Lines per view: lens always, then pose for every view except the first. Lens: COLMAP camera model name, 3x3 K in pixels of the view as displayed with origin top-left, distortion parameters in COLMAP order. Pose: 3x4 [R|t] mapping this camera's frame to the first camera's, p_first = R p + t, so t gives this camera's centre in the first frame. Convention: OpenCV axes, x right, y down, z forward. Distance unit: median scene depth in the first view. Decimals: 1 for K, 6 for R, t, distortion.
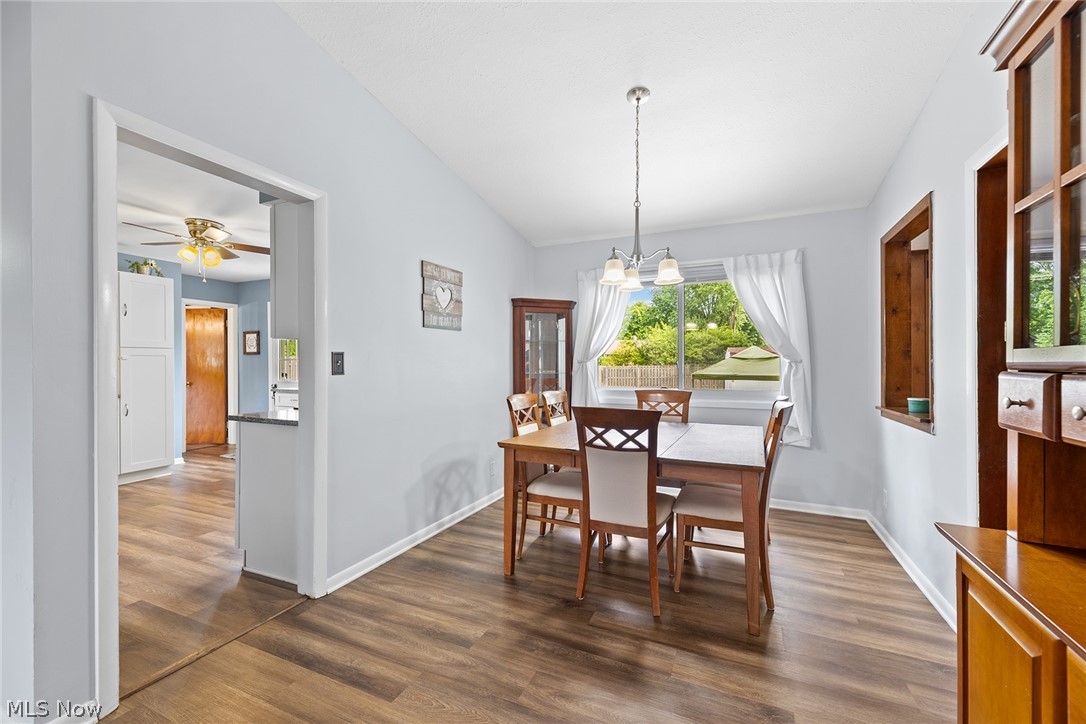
lens RADIAL K [[439.0, 0, 542.0], [0, 439.0, 367.0], [0, 0, 1]] dist [-0.001850, -0.001124]
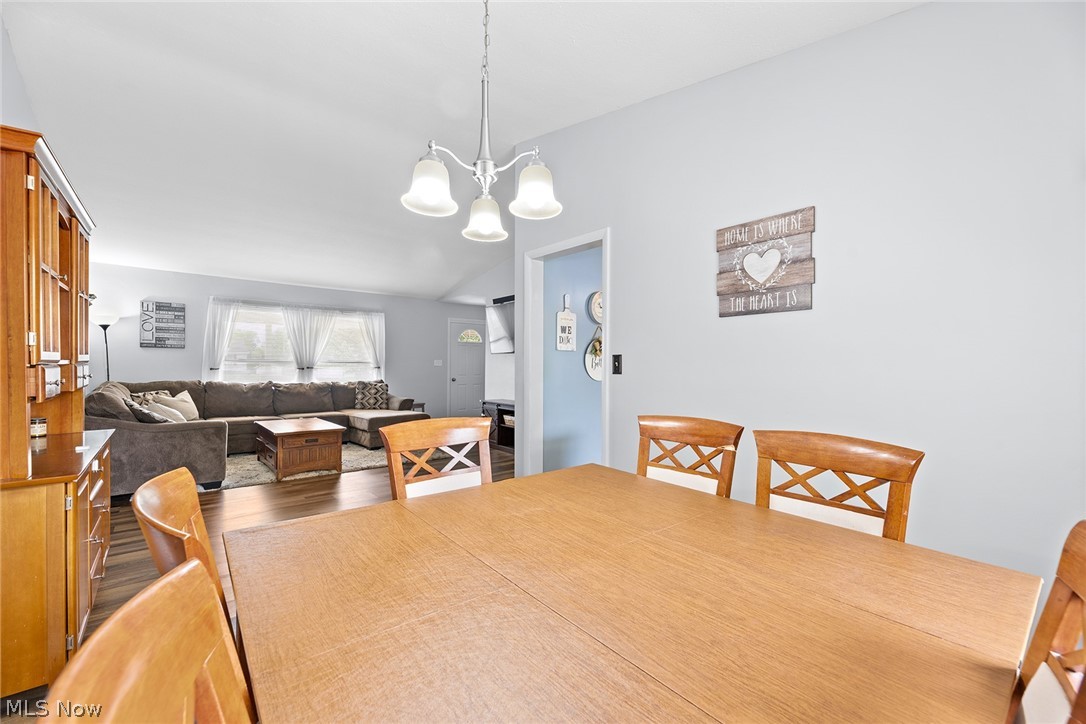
lens RADIAL K [[439.0, 0, 549.6], [0, 439.0, 367.3], [0, 0, 1]] dist [-0.001850, -0.001124]
pose [[-0.396995, 0.005151, -0.917806, 0.545821], [-0.011505, 0.999878, 0.010588, -0.008421], [0.917749, 0.014762, -0.396887, 1.034280]]
